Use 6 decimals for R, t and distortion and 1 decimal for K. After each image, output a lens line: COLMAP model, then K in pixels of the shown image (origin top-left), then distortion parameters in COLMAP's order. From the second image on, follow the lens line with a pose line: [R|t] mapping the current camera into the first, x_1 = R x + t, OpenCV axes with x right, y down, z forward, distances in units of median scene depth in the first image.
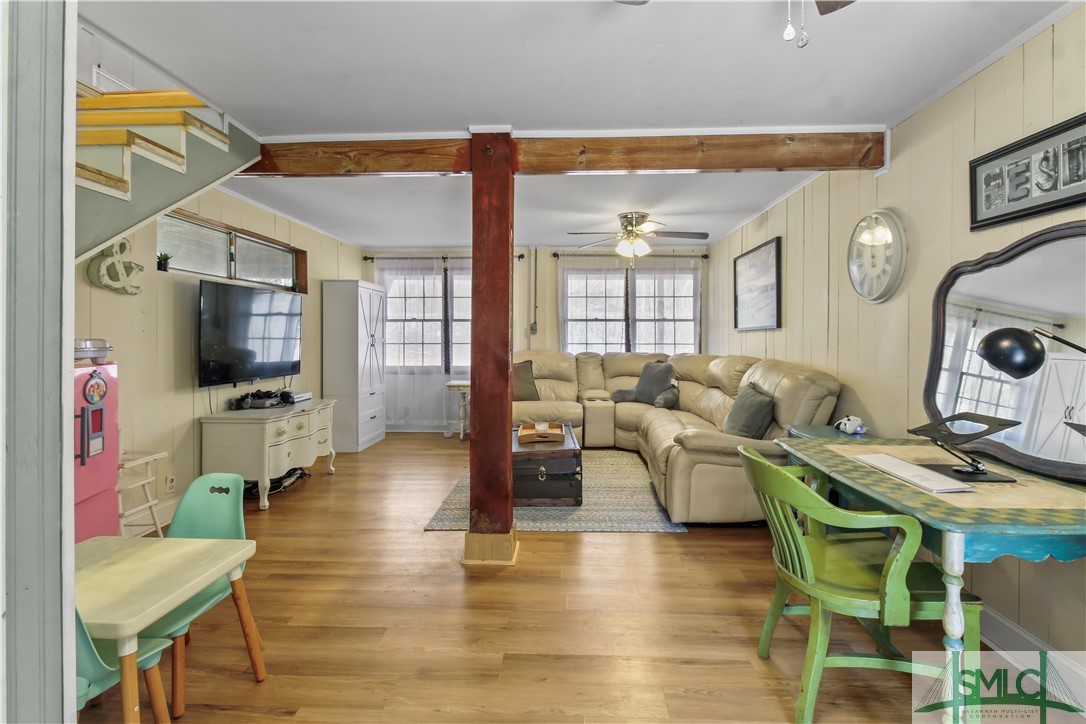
lens RADIAL K [[508.2, 0, 544.7], [0, 508.2, 341.4], [0, 0, 1]] dist [0.024684, -0.015641]
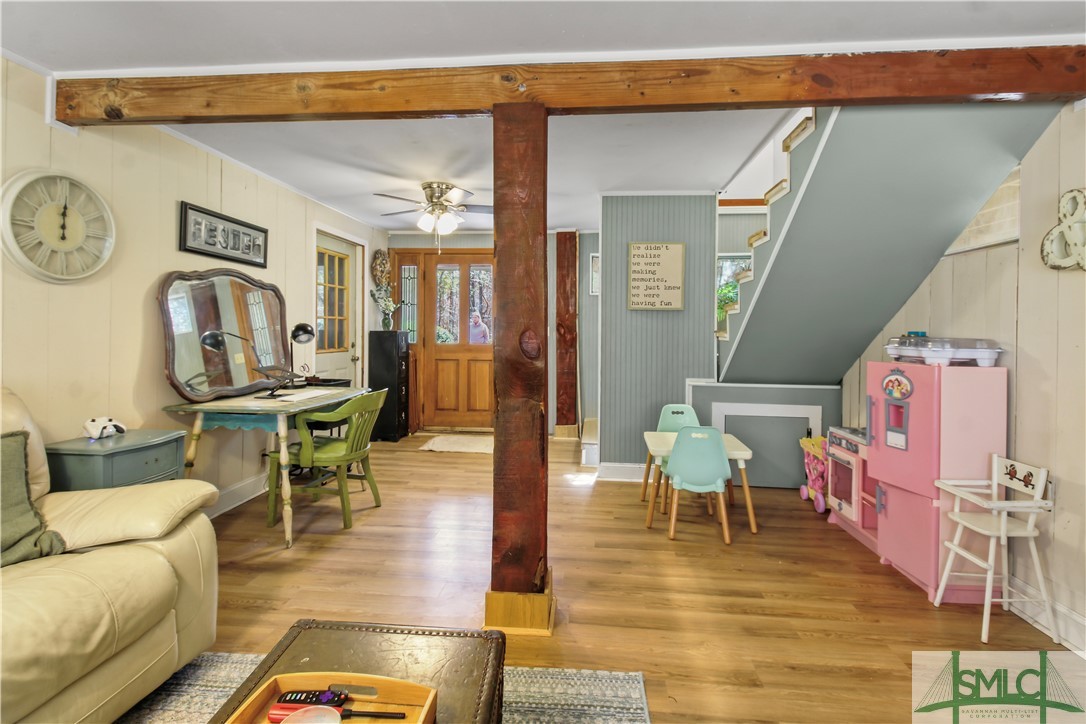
lens RADIAL K [[508.2, 0, 544.7], [0, 508.2, 341.4], [0, 0, 1]] dist [0.024684, -0.015641]
pose [[-0.998914, -0.013806, 0.044491, -0.246853], [-0.012481, 0.999474, 0.029930, -0.021319], [-0.044881, 0.029342, -0.998561, 2.532277]]
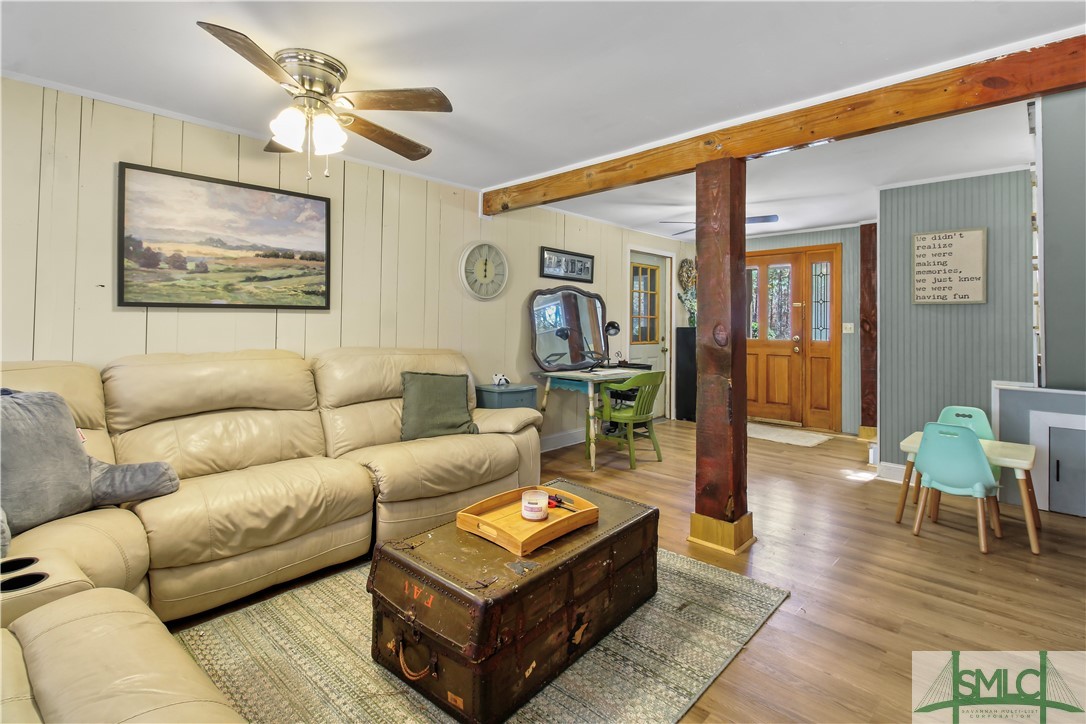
lens RADIAL K [[508.2, 0, 544.7], [0, 508.2, 341.4], [0, 0, 1]] dist [0.024684, -0.015641]
pose [[-0.747867, -0.031981, 0.663077, -0.732592], [-0.006332, 0.999137, 0.041048, -0.021905], [-0.663818, 0.026499, -0.747425, 2.868838]]
